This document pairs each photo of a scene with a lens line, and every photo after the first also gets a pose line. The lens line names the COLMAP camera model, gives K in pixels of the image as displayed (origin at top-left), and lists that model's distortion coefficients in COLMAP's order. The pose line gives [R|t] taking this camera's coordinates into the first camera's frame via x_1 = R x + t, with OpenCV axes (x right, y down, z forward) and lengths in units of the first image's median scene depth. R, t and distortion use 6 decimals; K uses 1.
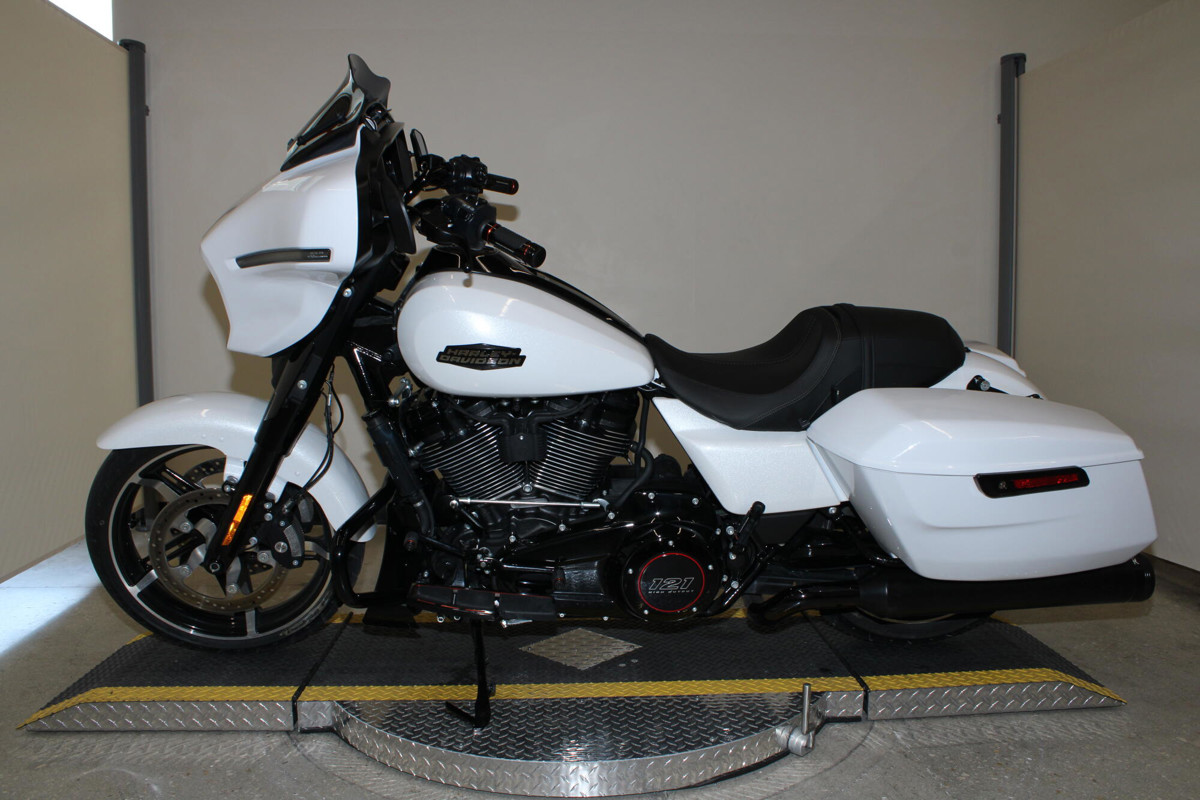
lens RADIAL K [[1028.0, 0, 600.0], [0, 1028.0, 400.0], [0, 0, 1]] dist [-0.179837, 0.166164]
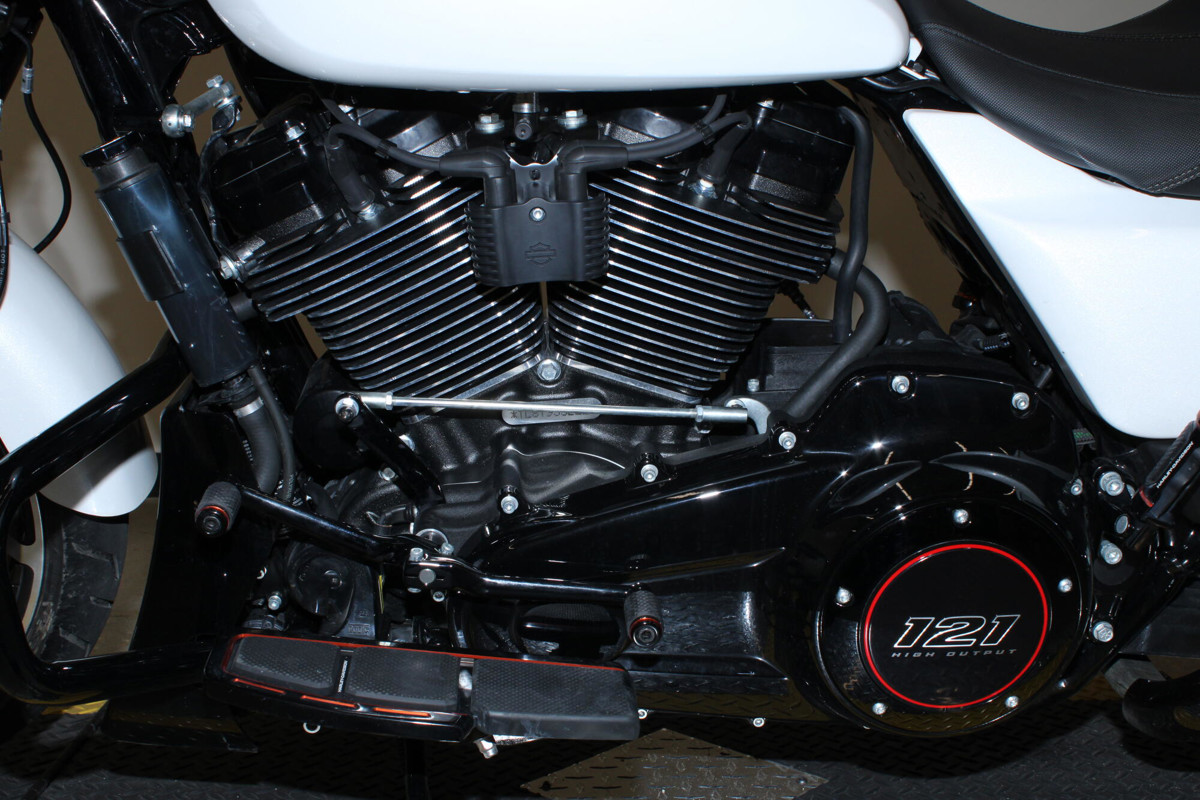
lens RADIAL K [[1485.4, 0, 599.4], [0, 1485.4, 411.9], [0, 0, 1]] dist [-0.115802, 0.220917]
pose [[0.999990, 0.004176, -0.001264, -0.052904], [-0.004107, 0.998733, 0.050162, 0.076101], [0.001472, -0.050156, 0.998740, 0.476709]]
